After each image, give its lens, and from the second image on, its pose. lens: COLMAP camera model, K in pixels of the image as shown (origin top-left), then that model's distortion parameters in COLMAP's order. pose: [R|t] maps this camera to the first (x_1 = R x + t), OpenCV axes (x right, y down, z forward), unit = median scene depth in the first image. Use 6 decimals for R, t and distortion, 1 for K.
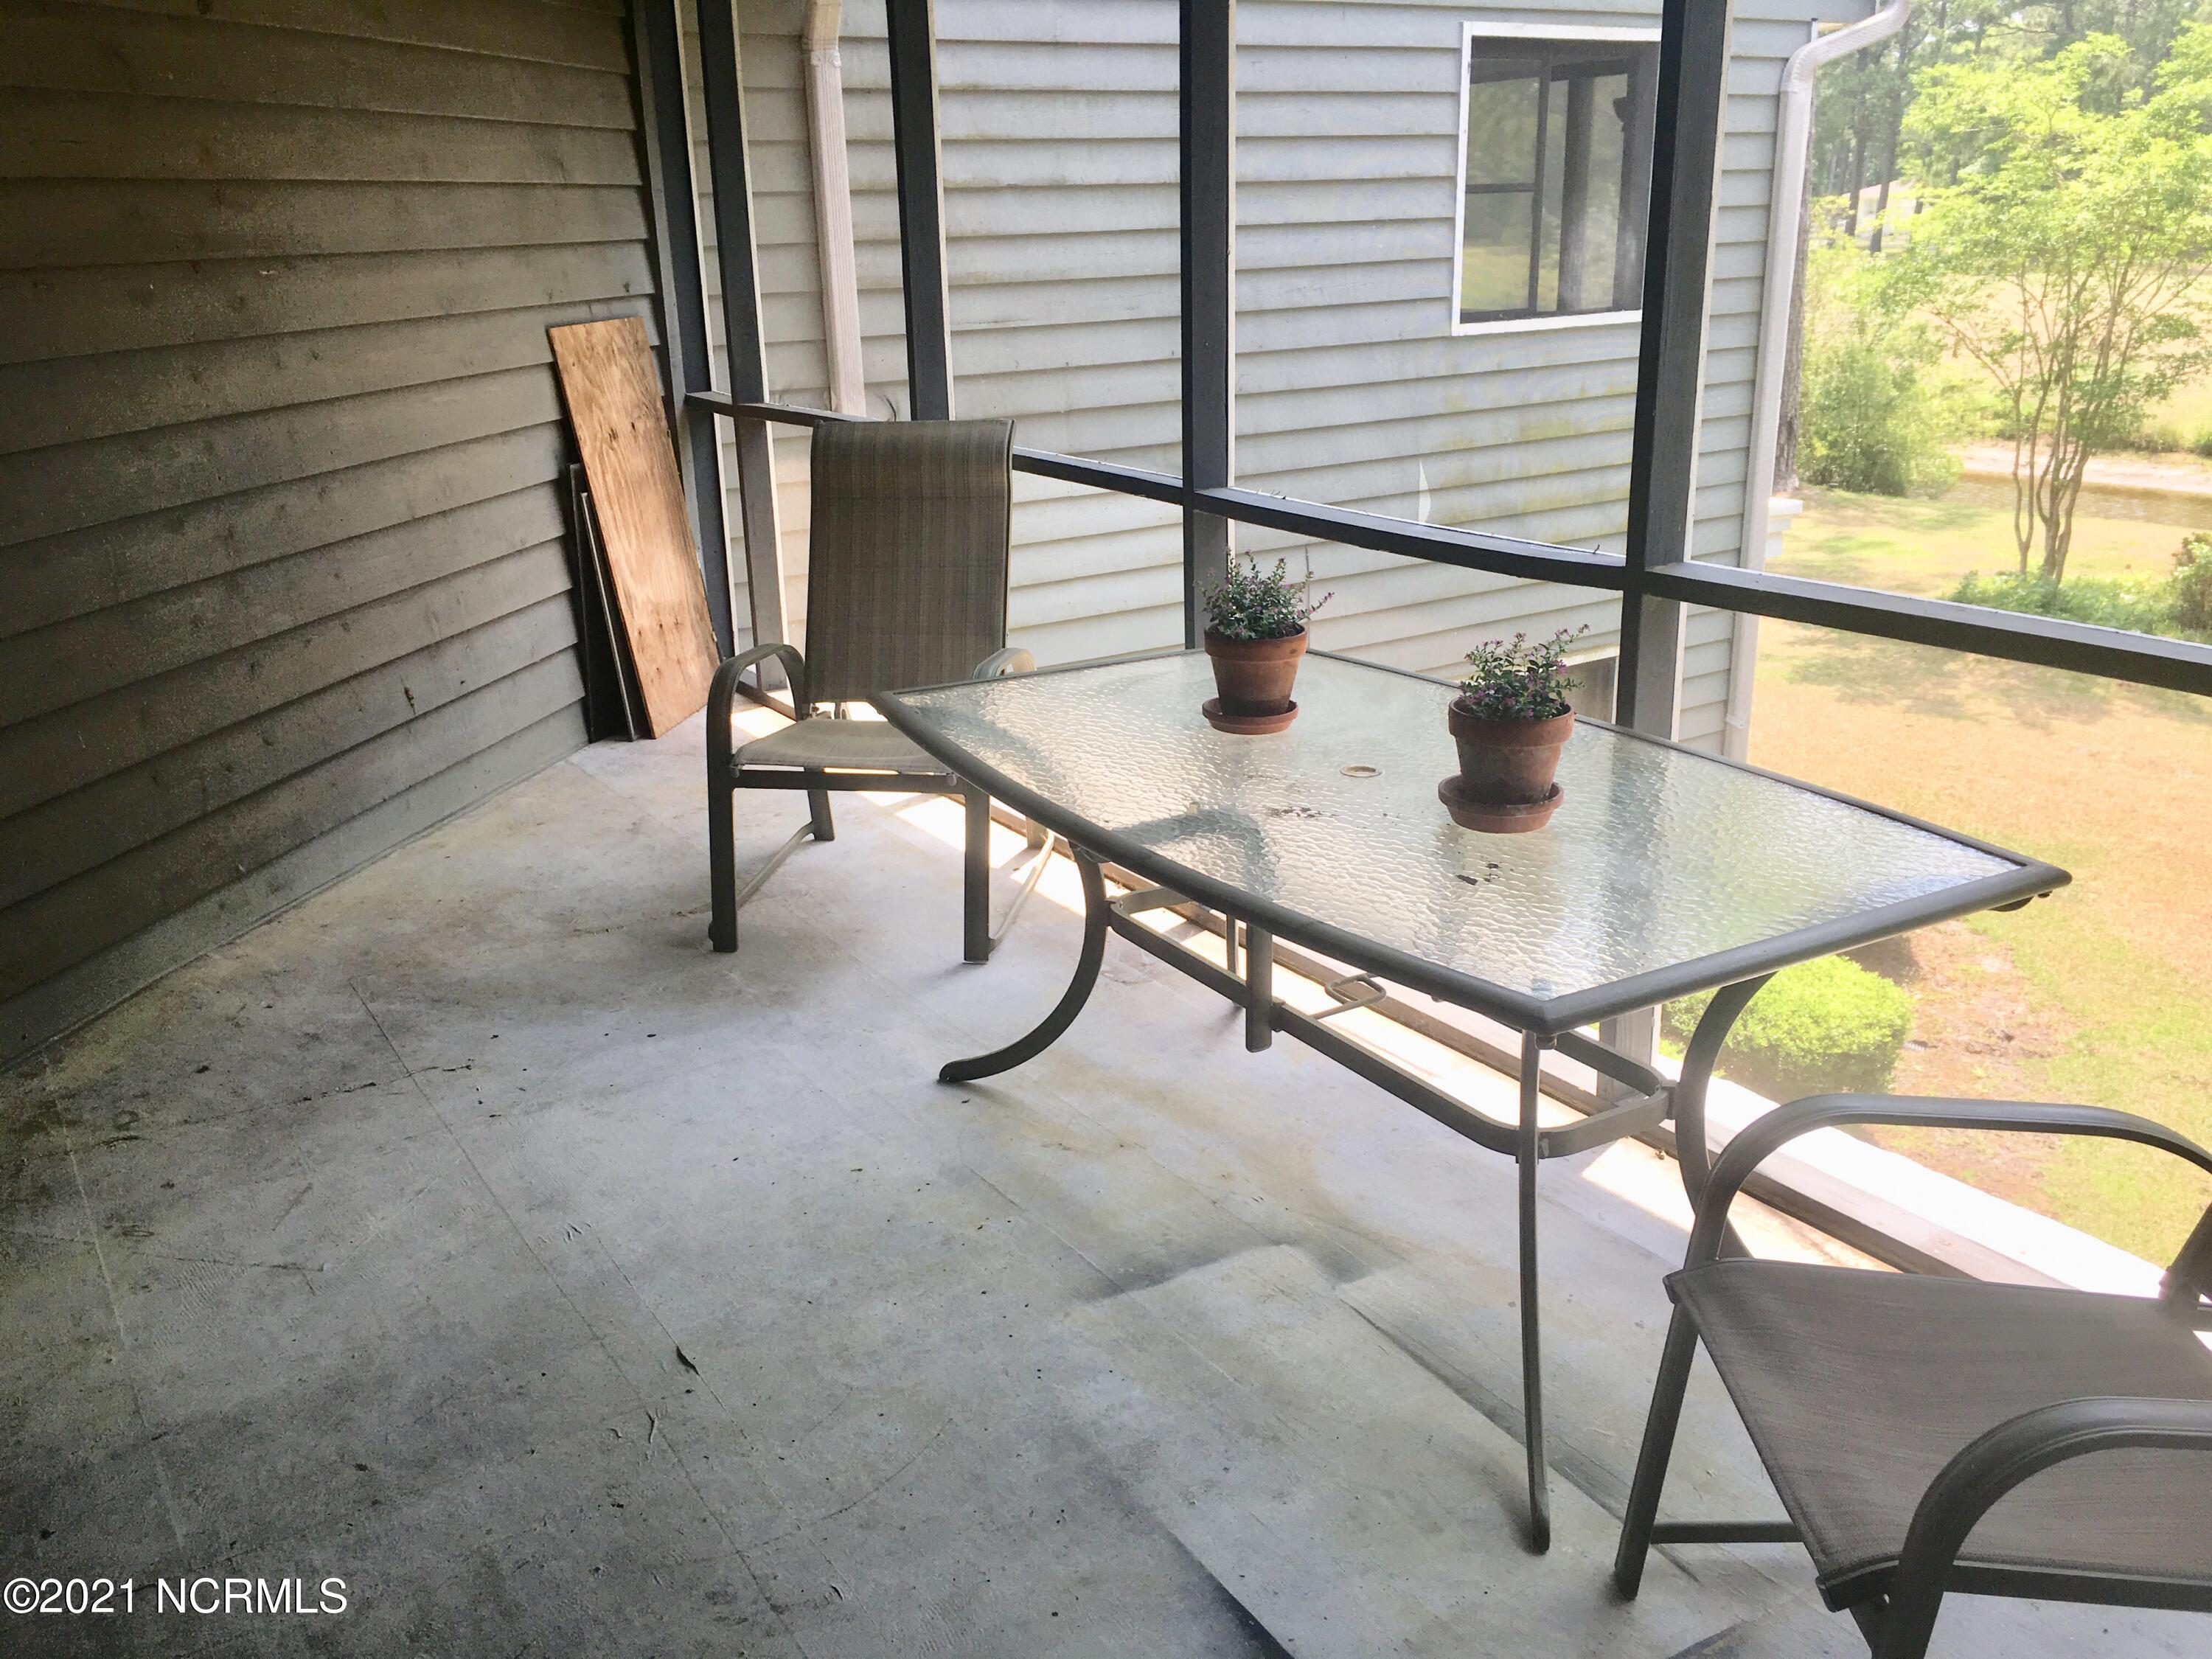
lens RADIAL K [[1879.1, 0, 1112.8], [0, 1879.1, 820.2], [0, 0, 1]] dist [0.078251, -0.025320]
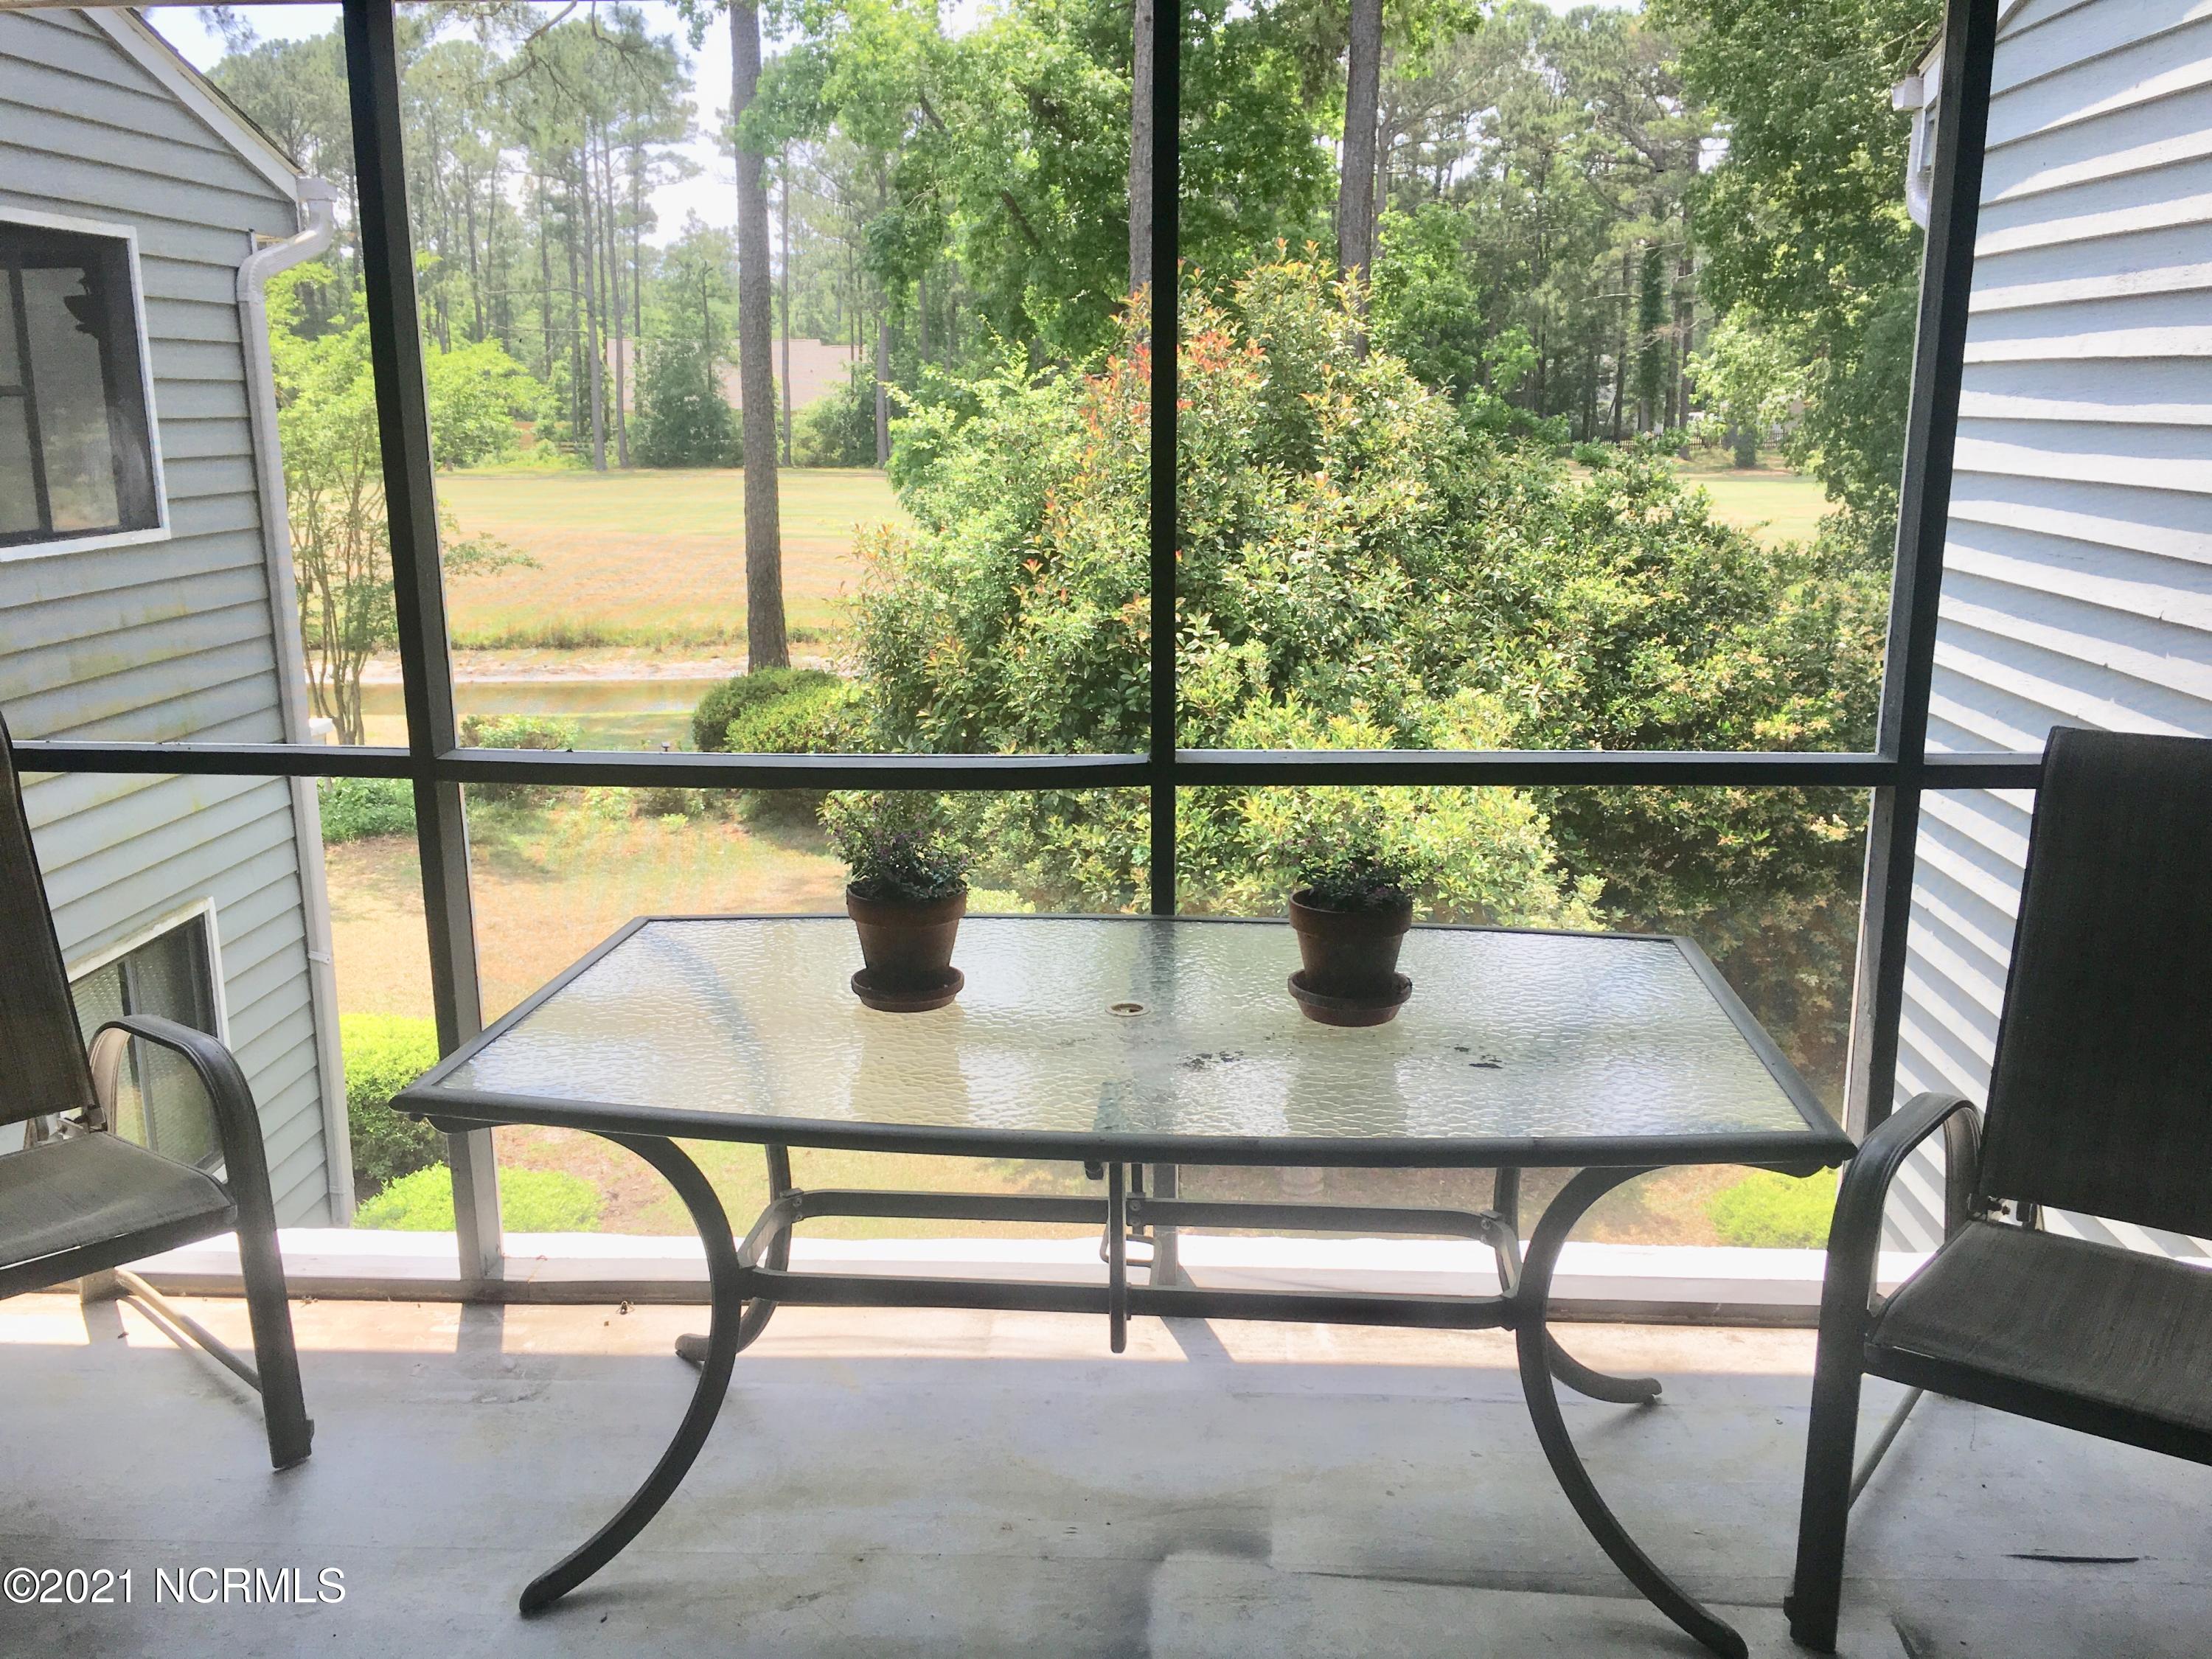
lens RADIAL K [[1879.1, 0, 1107.6], [0, 1879.1, 837.8], [0, 0, 1]] dist [0.078251, -0.025320]
pose [[0.587948, -0.164499, 0.791996, -0.423573], [0.238555, 0.970819, 0.024546, -0.097363], [-0.772922, 0.174502, 0.610033, 0.302275]]
